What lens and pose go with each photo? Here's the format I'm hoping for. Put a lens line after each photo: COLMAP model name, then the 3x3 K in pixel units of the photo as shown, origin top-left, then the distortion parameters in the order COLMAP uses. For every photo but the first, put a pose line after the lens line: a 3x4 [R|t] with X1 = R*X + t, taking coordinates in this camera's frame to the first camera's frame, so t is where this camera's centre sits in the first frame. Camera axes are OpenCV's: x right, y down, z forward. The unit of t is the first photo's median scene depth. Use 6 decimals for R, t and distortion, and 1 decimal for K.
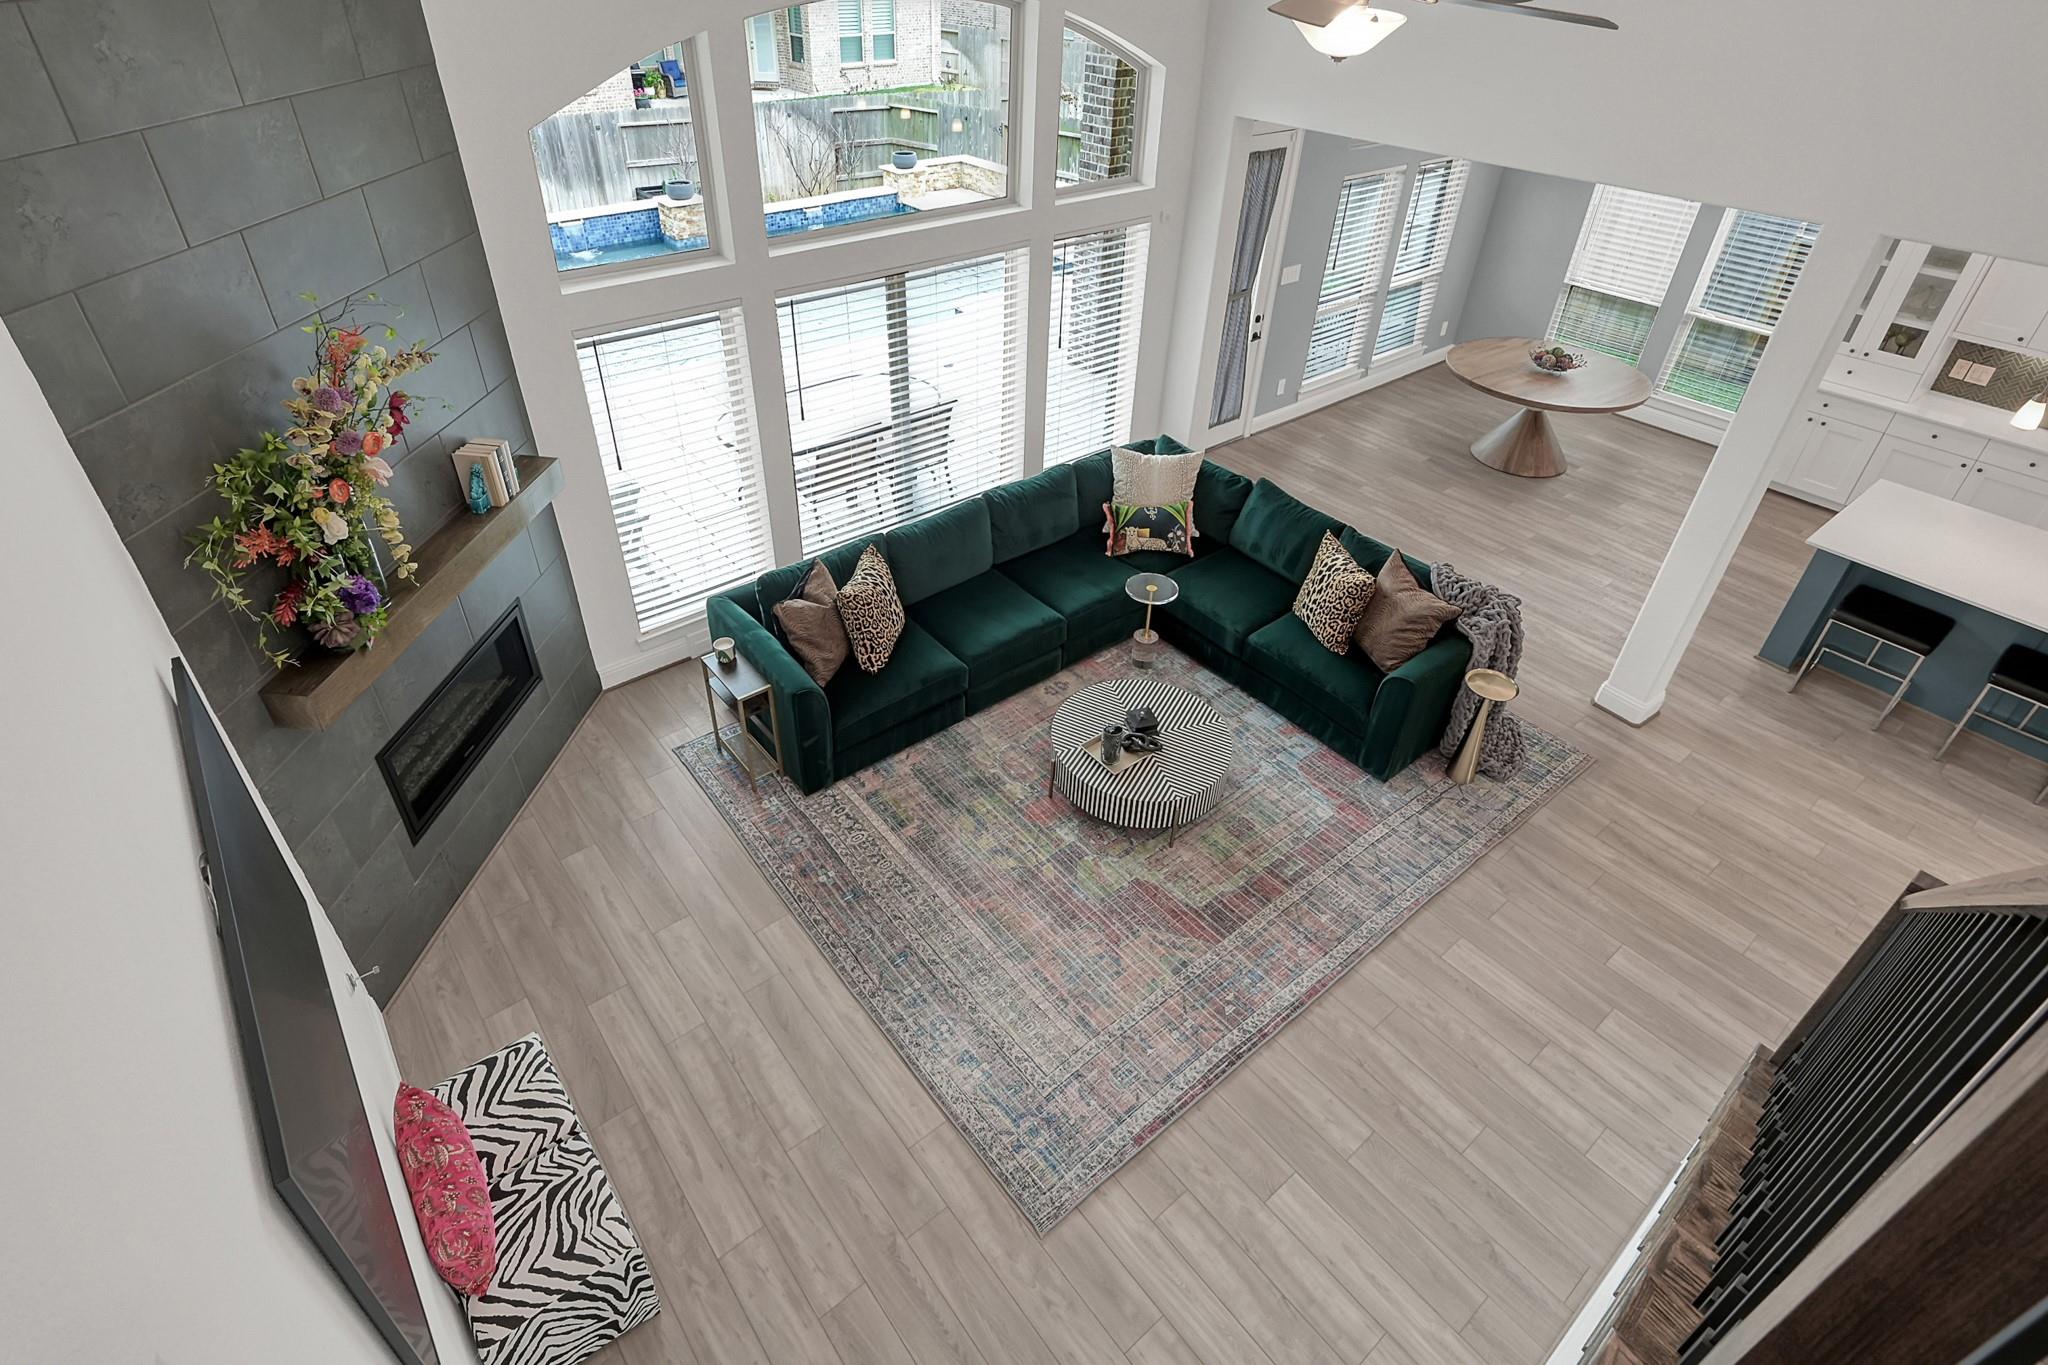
lens RADIAL K [[1010.2, 0, 1012.6], [0, 1010.2, 597.8], [0, 0, 1]] dist [0.000429, 0.000224]
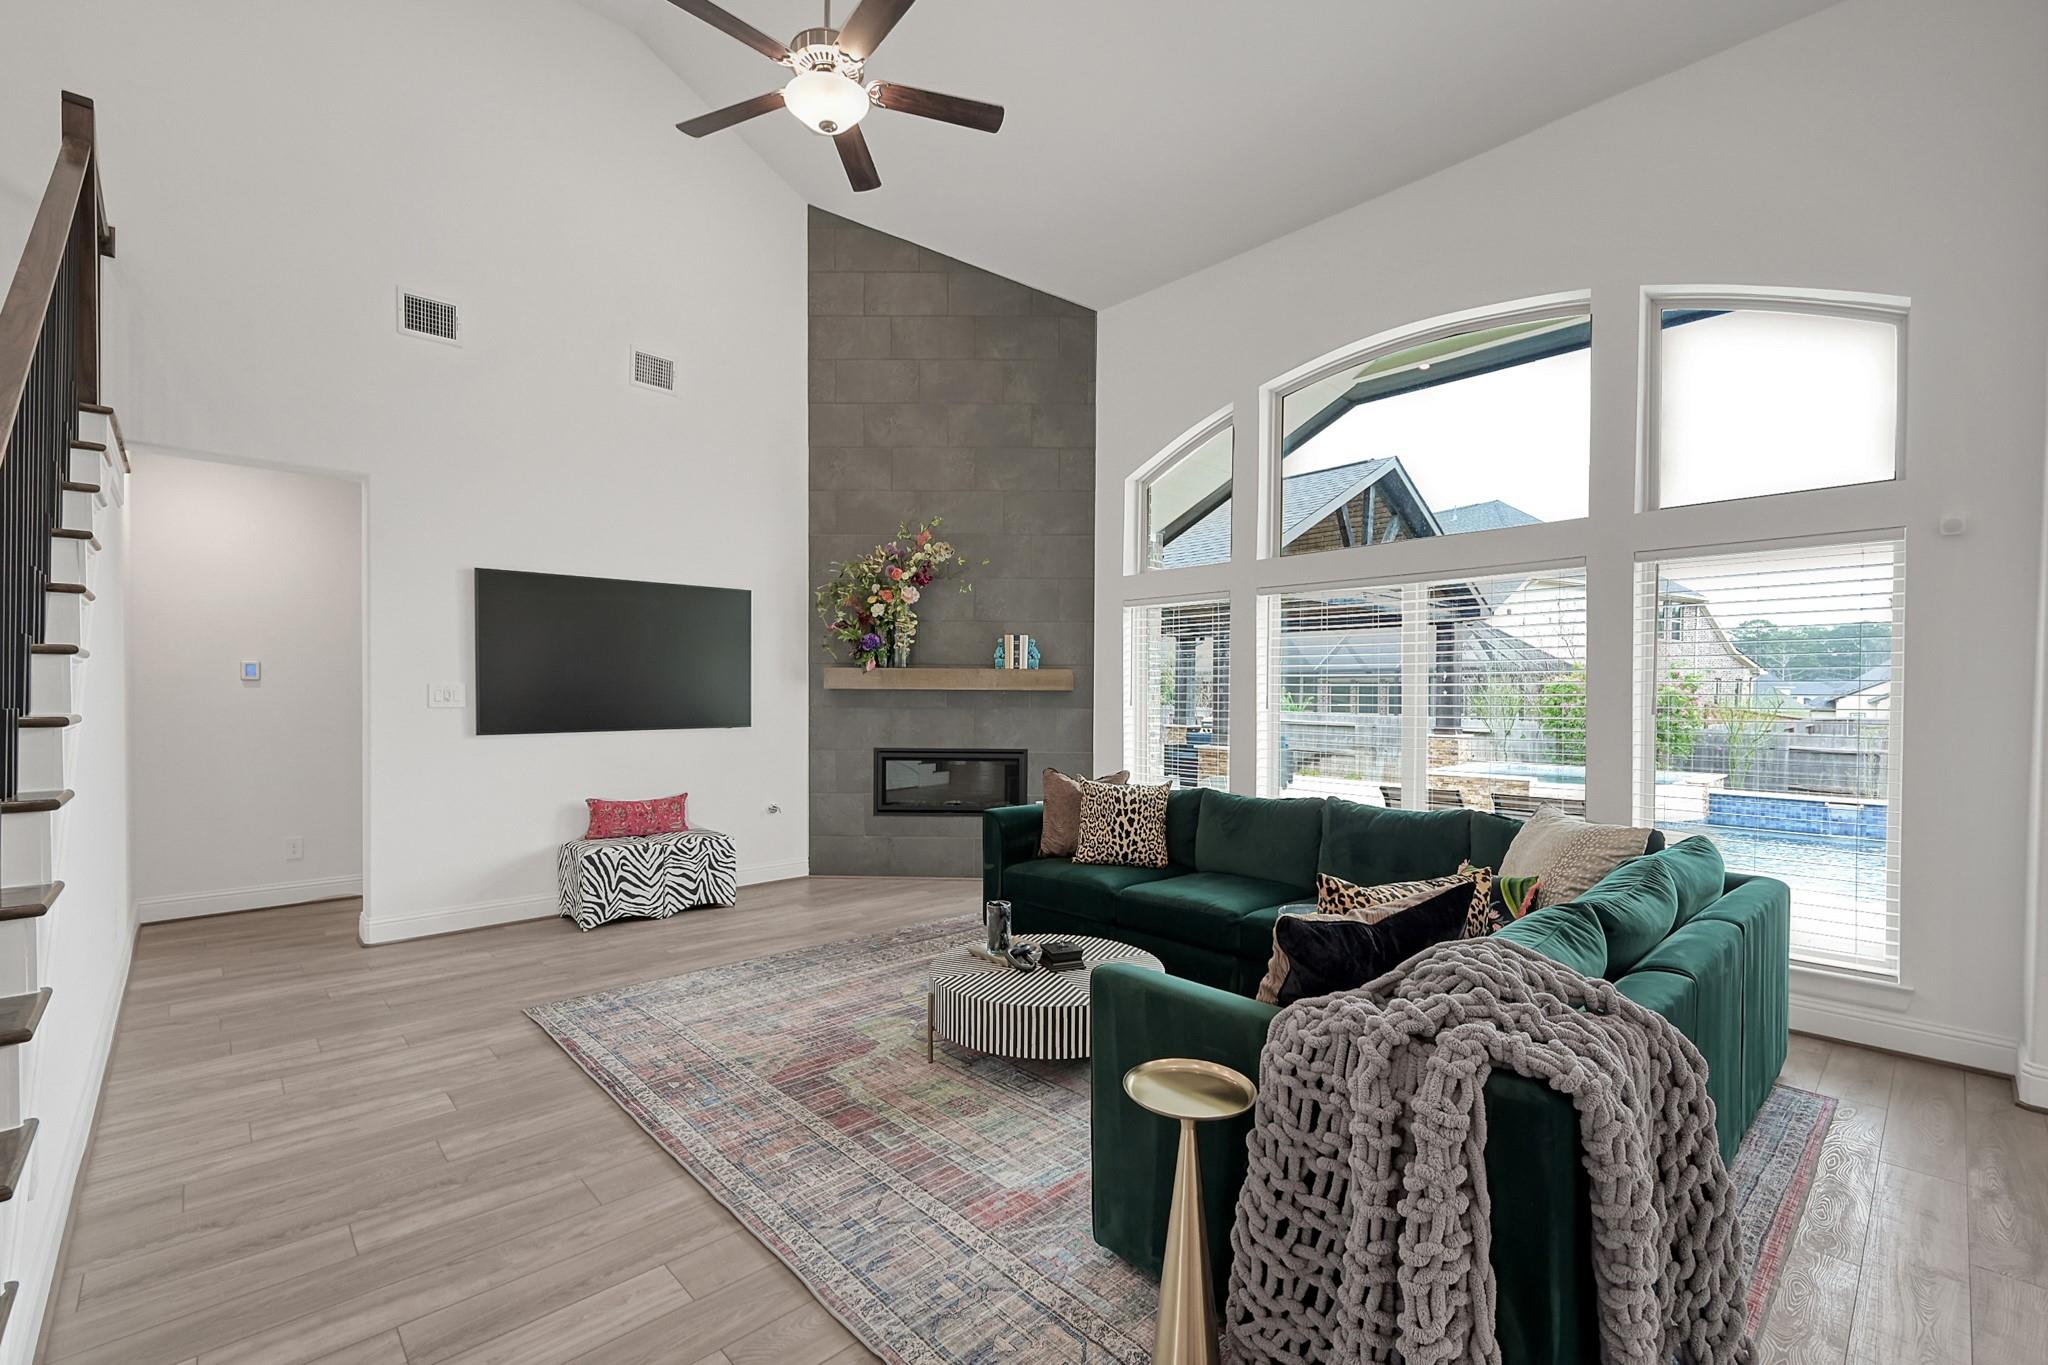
lens RADIAL K [[887.2, 0, 1024.6], [0, 887.2, 692.1], [0, 0, 1]] dist [0.000023, -0.000013]
pose [[0.075614, -0.031193, -0.996649, 1.022610], [-0.554256, 0.829563, -0.068014, 0.027776], [0.828905, 0.557542, 0.045438, 1.071667]]
